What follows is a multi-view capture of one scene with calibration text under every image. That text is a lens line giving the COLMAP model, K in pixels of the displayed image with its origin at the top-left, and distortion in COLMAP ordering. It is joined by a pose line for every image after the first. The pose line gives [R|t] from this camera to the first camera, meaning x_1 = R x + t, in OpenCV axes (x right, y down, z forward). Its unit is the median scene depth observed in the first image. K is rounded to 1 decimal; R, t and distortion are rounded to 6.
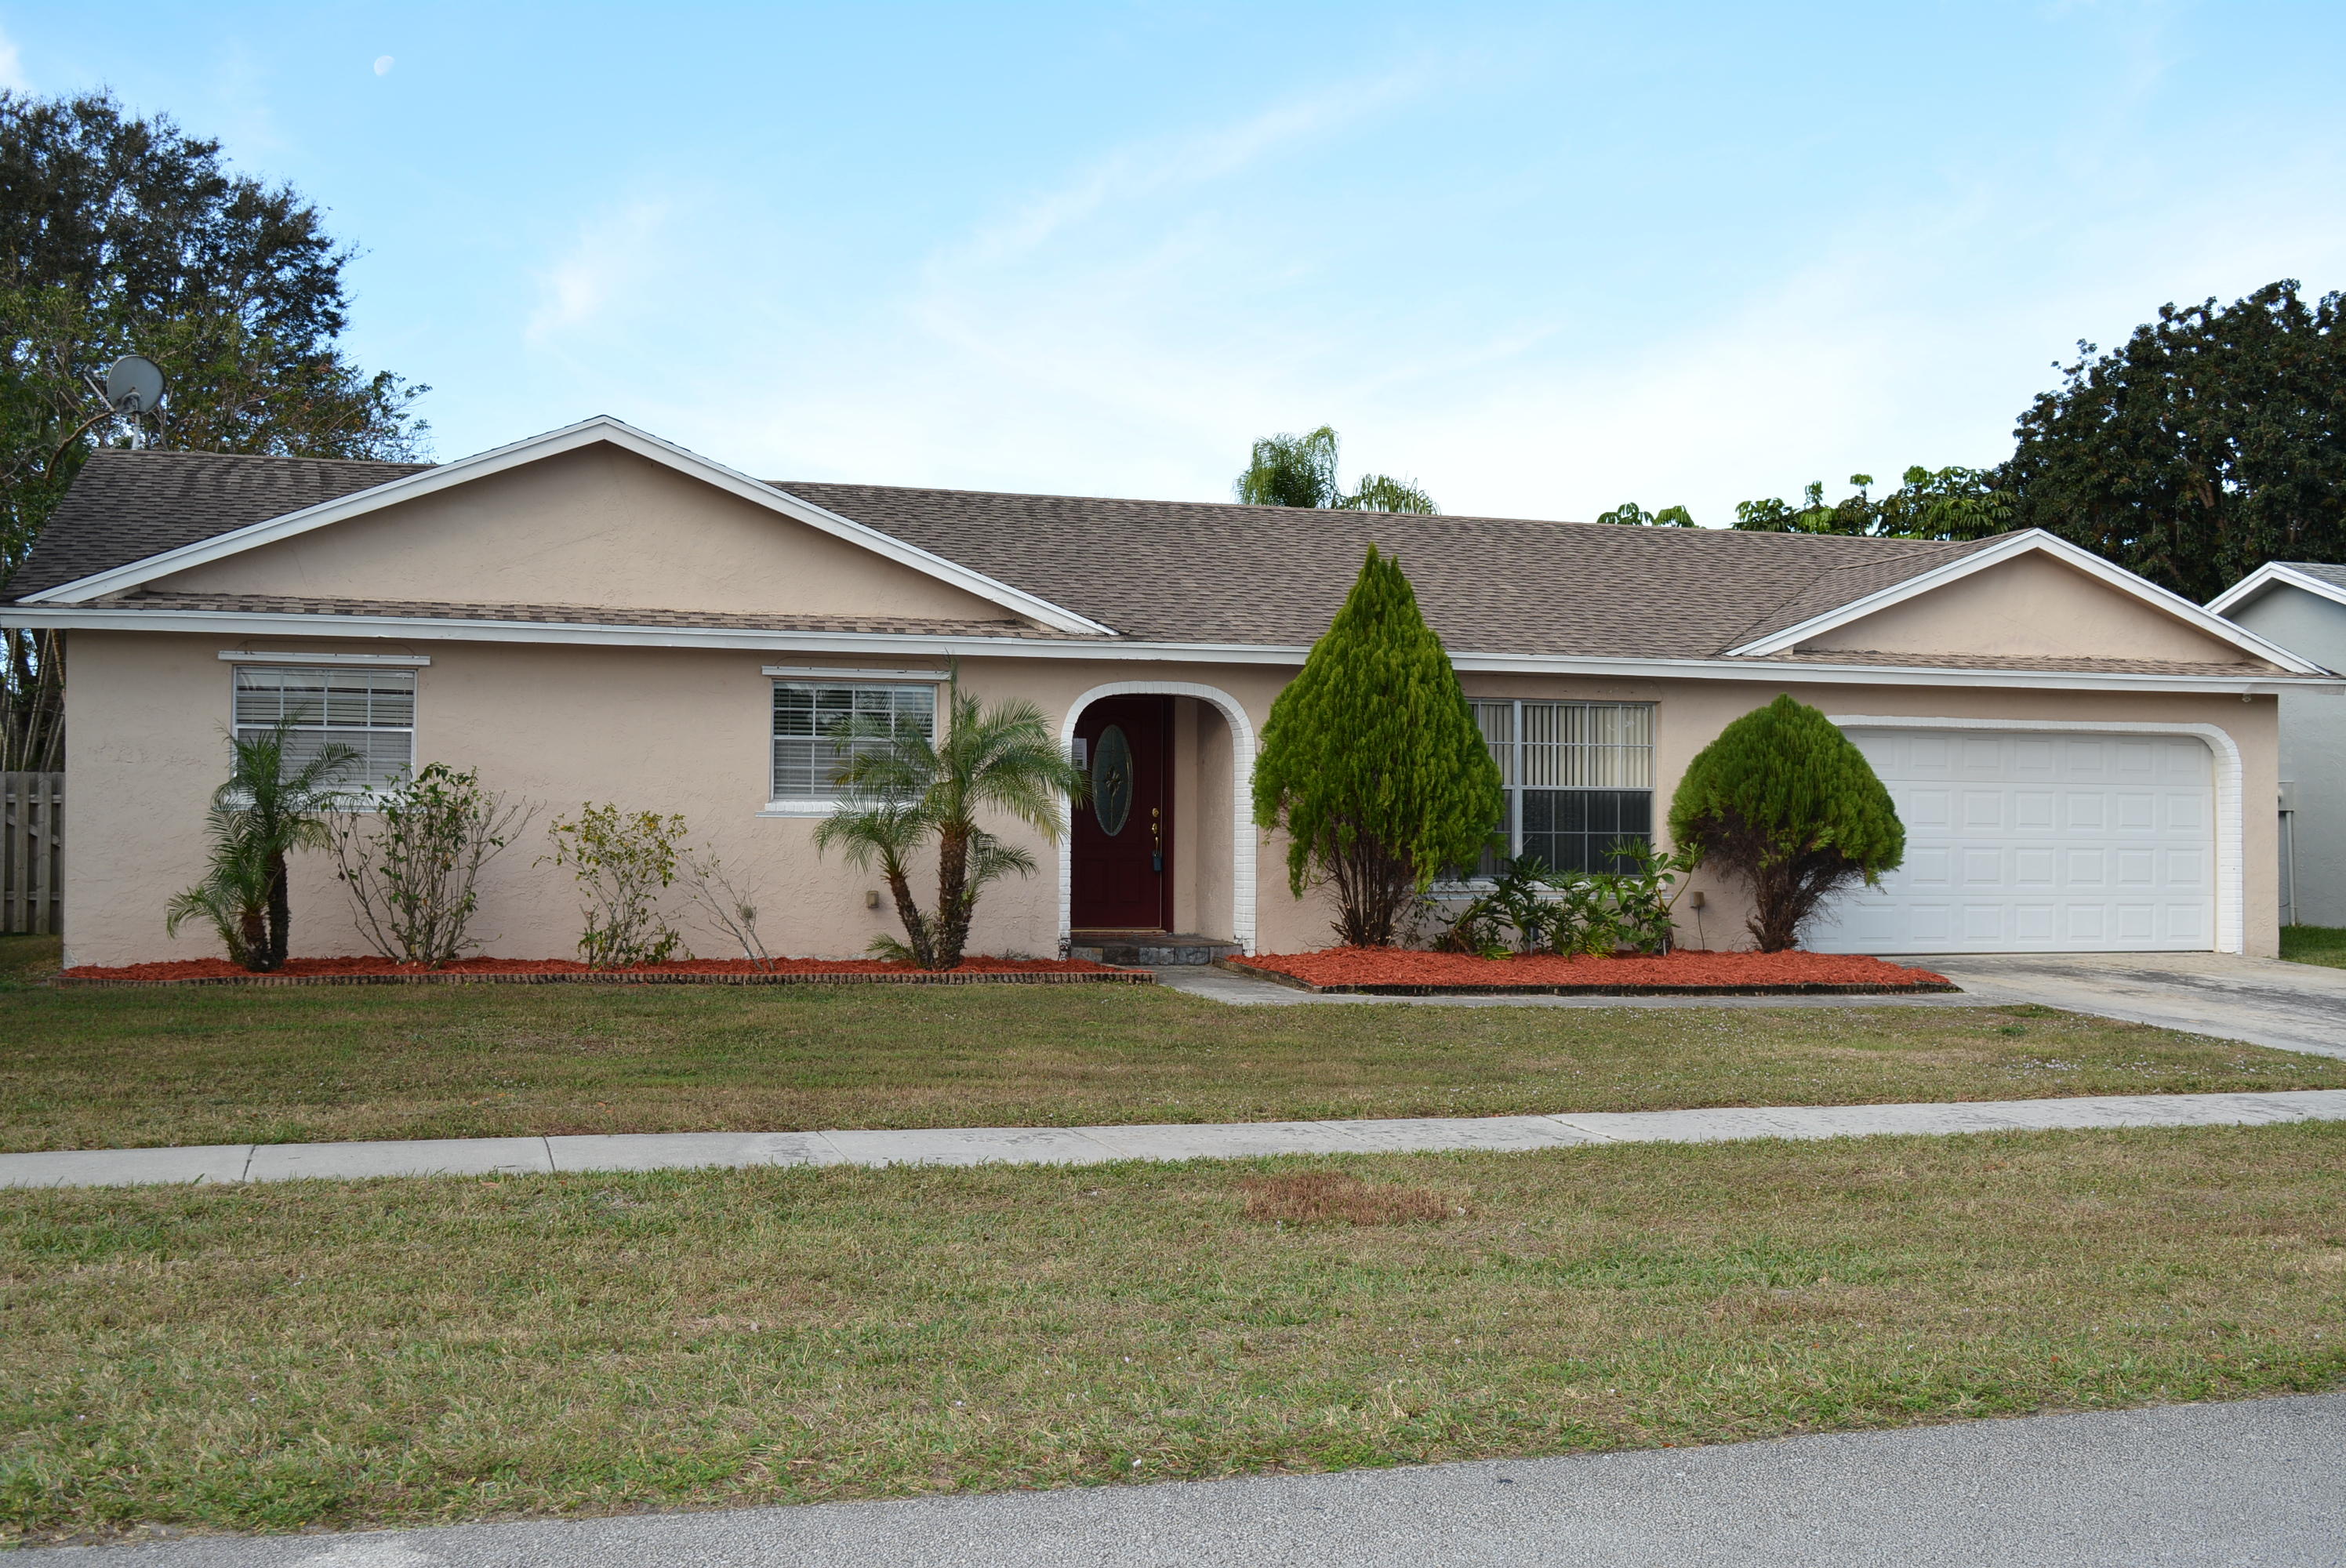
lens RADIAL K [[2456.6, 0, 1173.1], [0, 2456.6, 778.9], [0, 0, 1]] dist [-0.047214, 0.000000]
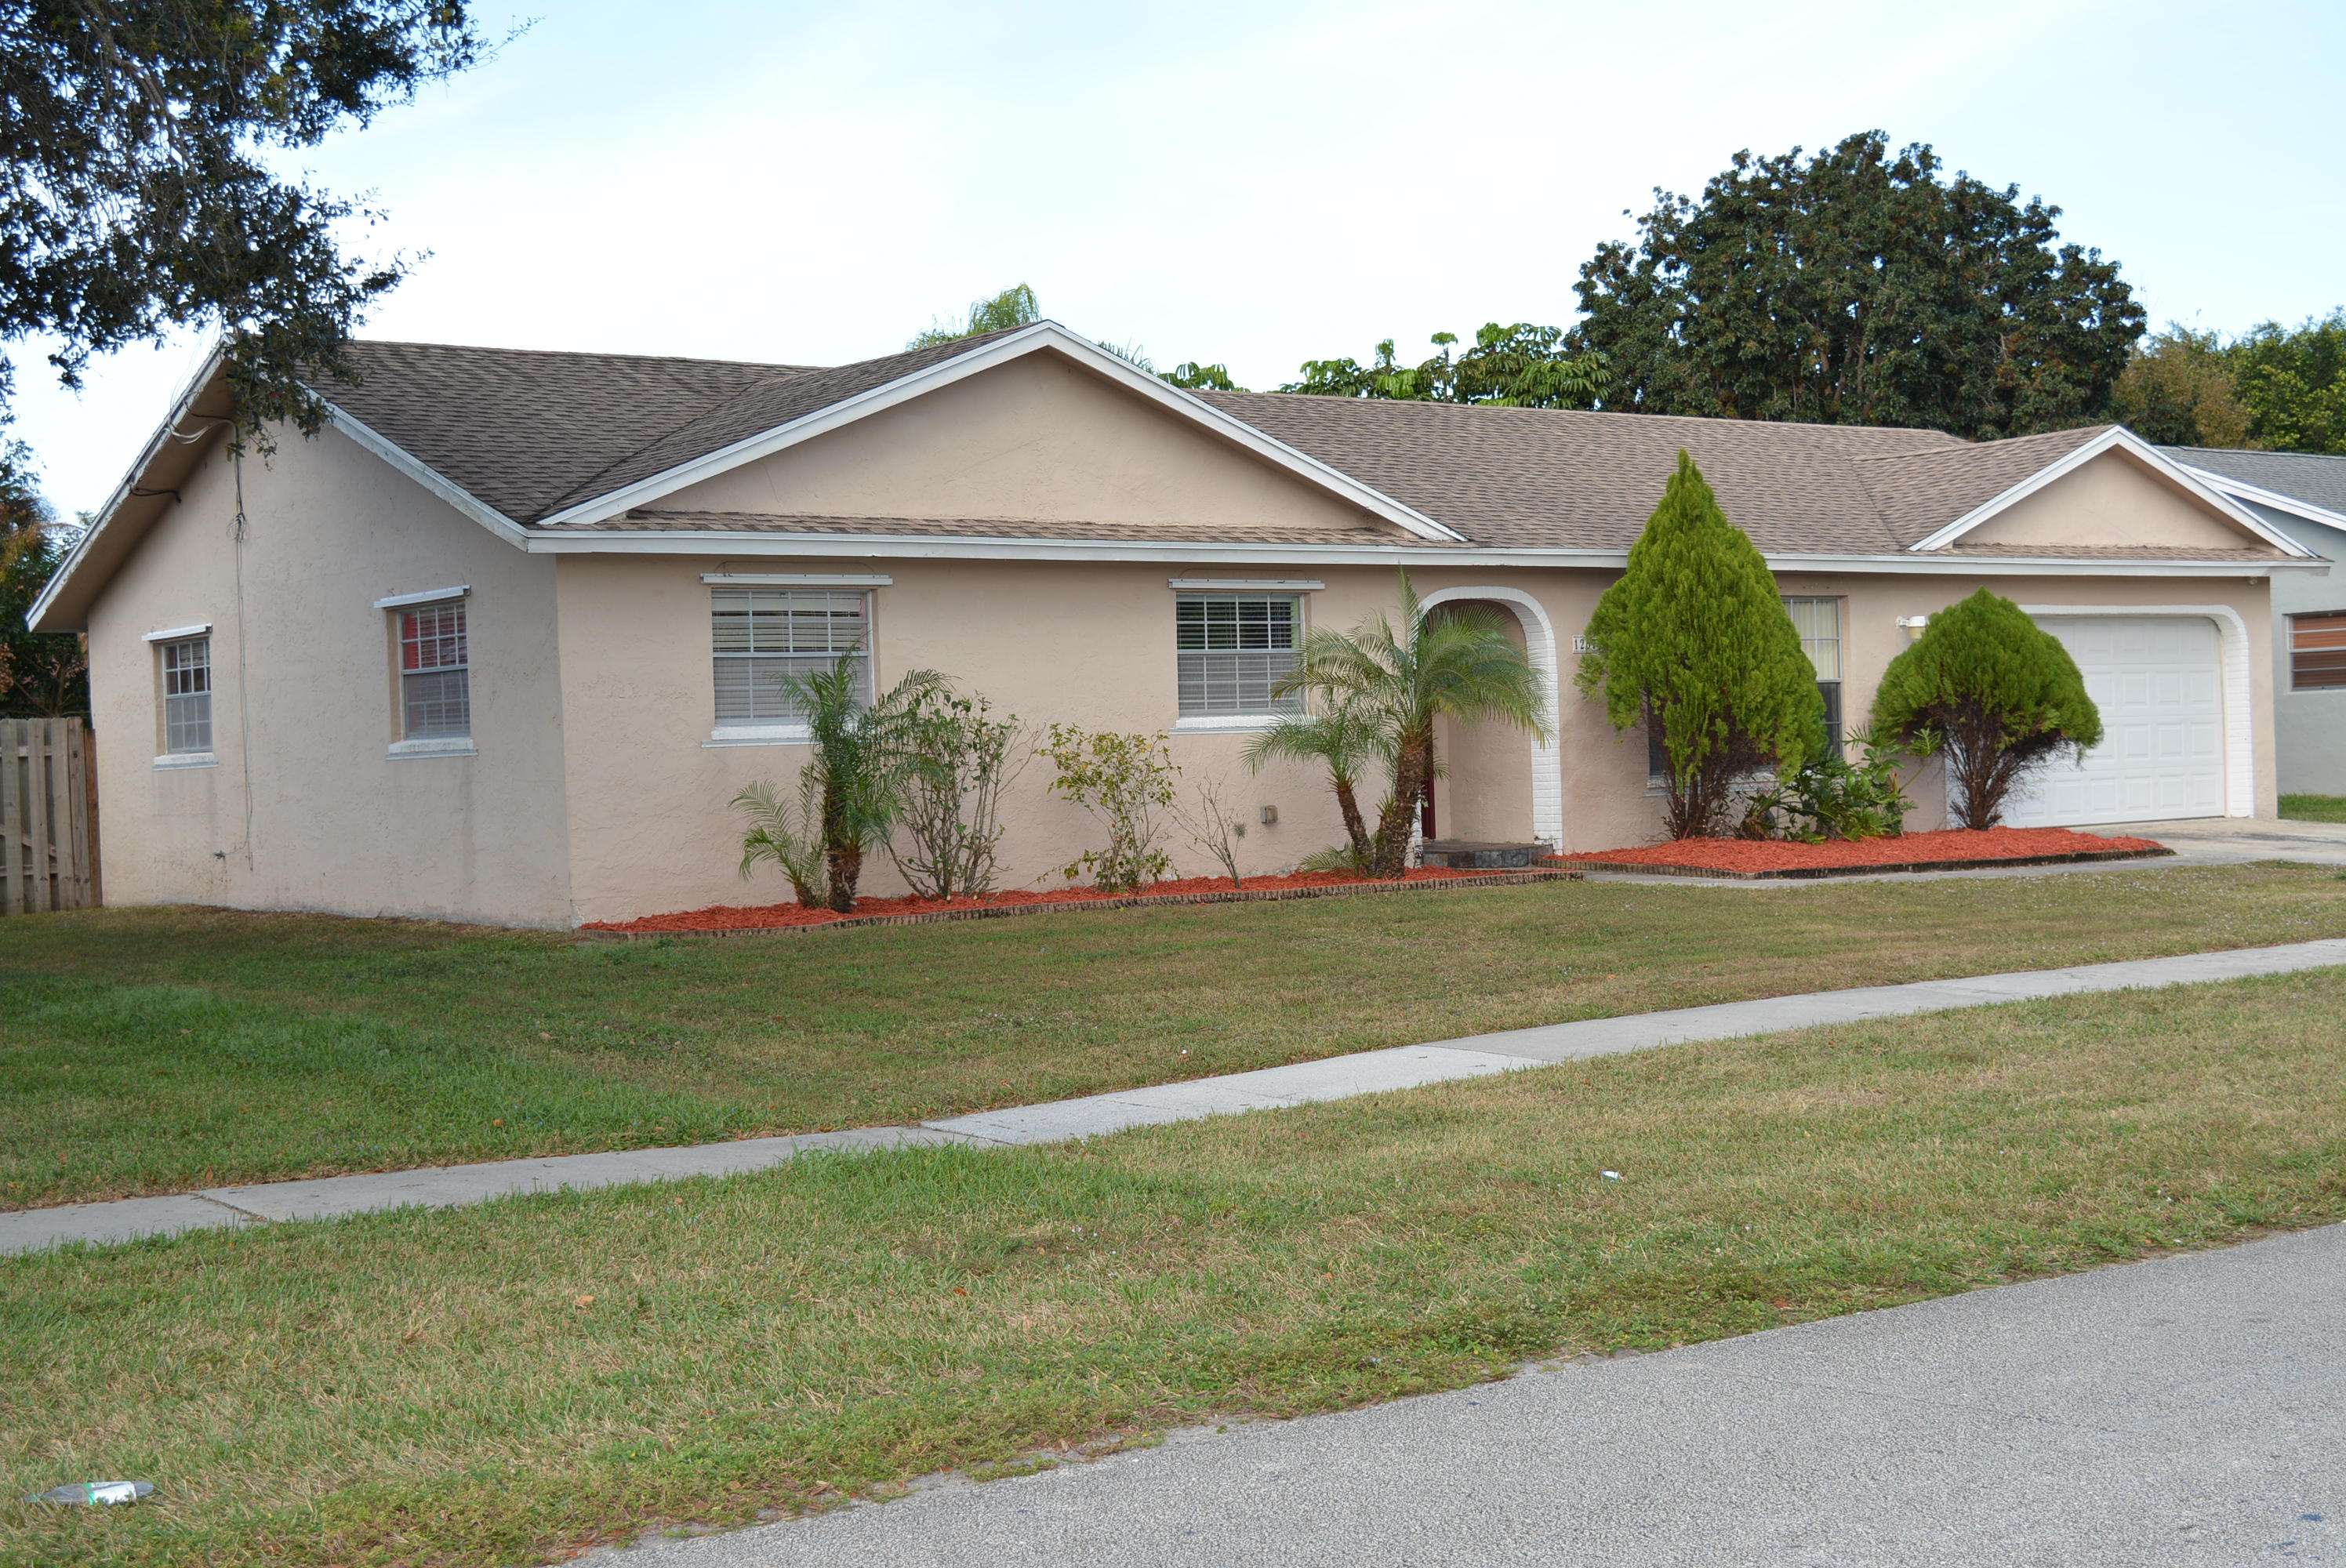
lens RADIAL K [[3241.8, 0, 1172.9], [0, 3241.8, 779.8], [0, 0, 1]] dist [-0.027284, 0.000000]
pose [[0.930522, -0.040927, 0.363941, -0.587538], [0.030284, 0.998932, 0.034906, -0.010404], [-0.364981, -0.021460, 0.930768, -0.180157]]
